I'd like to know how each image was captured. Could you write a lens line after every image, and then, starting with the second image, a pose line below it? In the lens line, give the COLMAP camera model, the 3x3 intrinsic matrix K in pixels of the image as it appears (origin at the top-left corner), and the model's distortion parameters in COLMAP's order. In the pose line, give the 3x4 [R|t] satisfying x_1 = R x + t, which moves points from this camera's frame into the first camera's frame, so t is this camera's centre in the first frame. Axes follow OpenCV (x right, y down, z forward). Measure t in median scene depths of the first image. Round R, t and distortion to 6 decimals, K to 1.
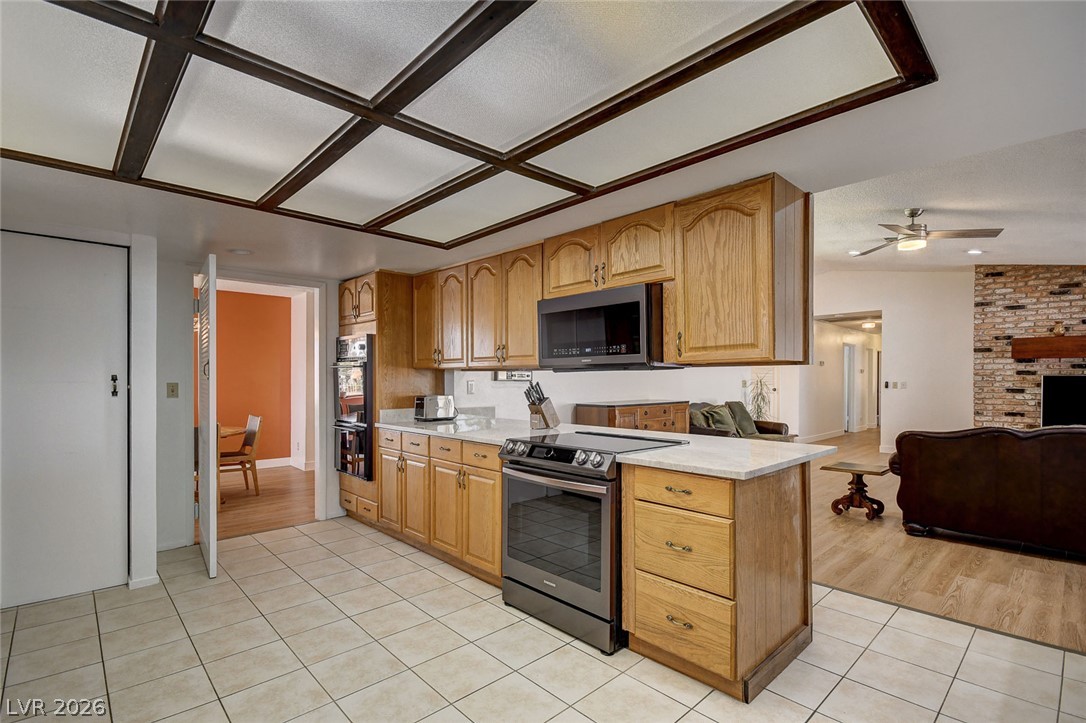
lens RADIAL K [[505.6, 0, 536.1], [0, 505.6, 385.4], [0, 0, 1]] dist [0.021526, -0.018357]
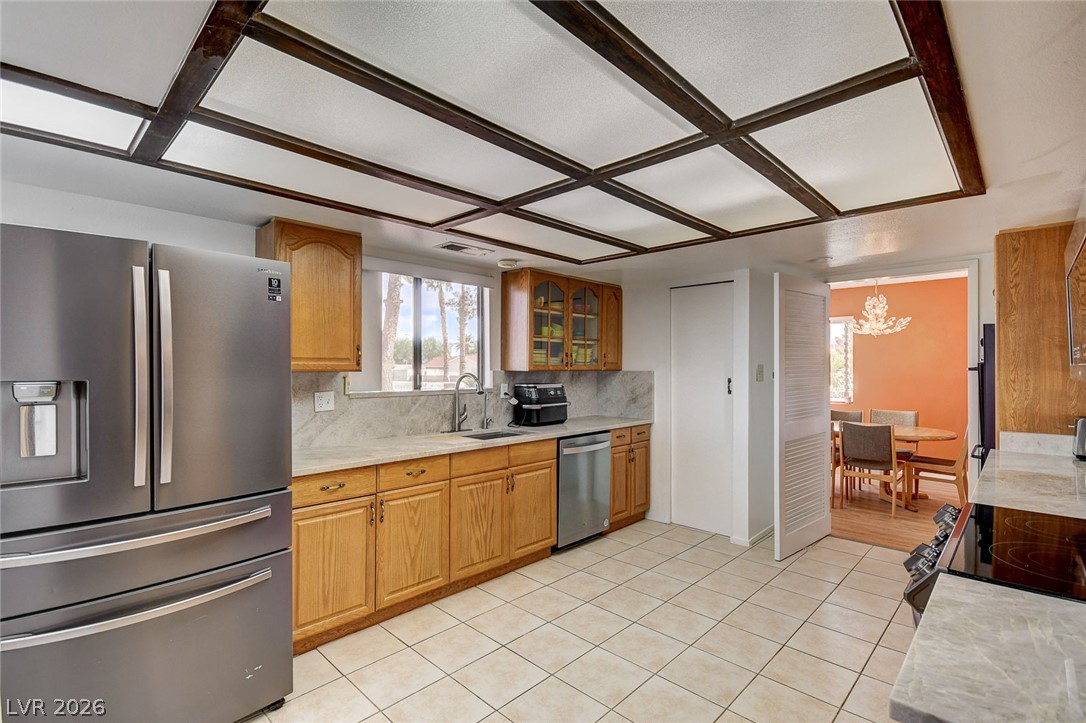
lens RADIAL K [[505.9, 0, 540.0], [0, 505.9, 366.7], [0, 0, 1]] dist [-0.001506, -0.000180]
pose [[0.048446, -0.000447, -0.998826, 0.328130], [-0.011517, 0.999933, -0.001006, -0.030241], [0.998759, 0.011552, 0.048438, 0.304669]]
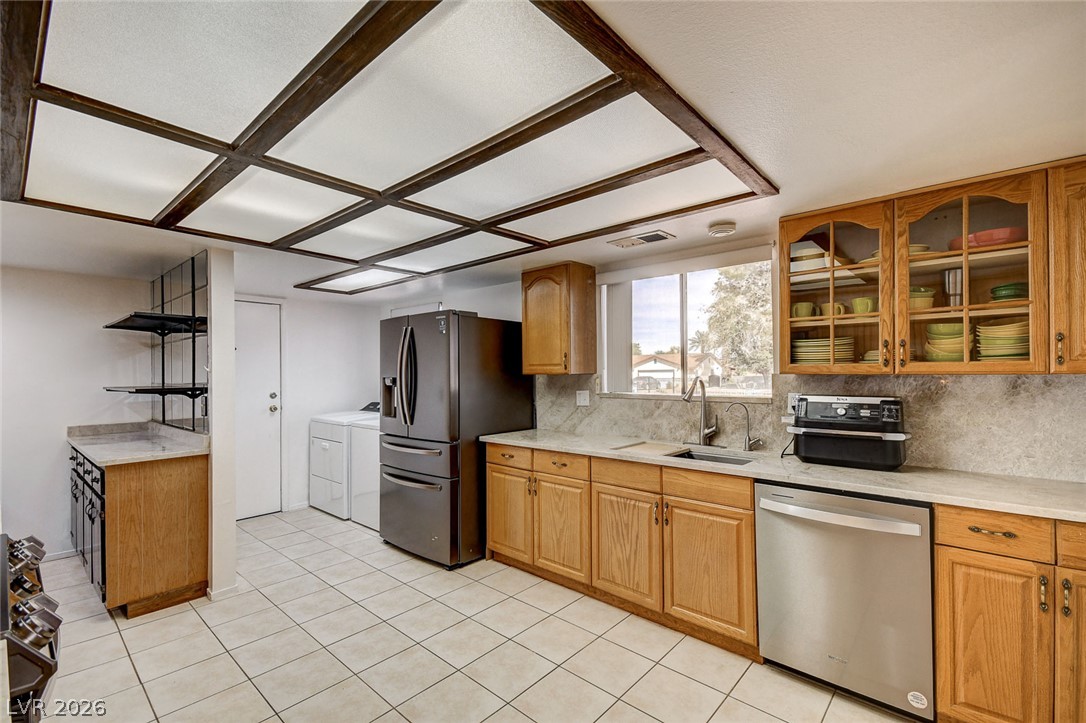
lens RADIAL K [[476.8, 0, 542.5], [0, 476.8, 368.6], [0, 0, 1]] dist [0.015953, -0.000053]
pose [[-0.995949, 0.005016, -0.089779, -0.225019], [0.004991, 0.999987, 0.000498, -0.031503], [0.089781, 0.000048, -0.995962, 0.846704]]
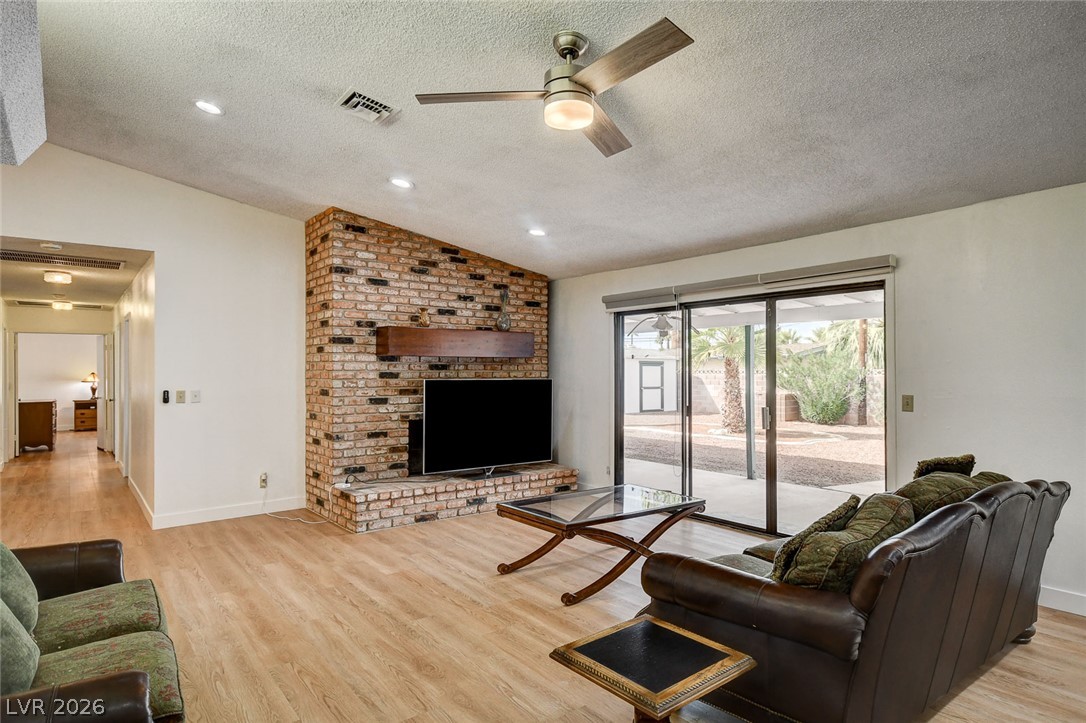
lens RADIAL K [[613.3, 0, 540.5], [0, 613.3, 369.2], [0, 0, 1]] dist [0.004604, 0.013018]
pose [[0.098665, -0.000040, 0.995121, 0.196318], [0.013288, 0.999911, -0.001277, -0.046155], [-0.995032, 0.013350, 0.098657, 1.098478]]
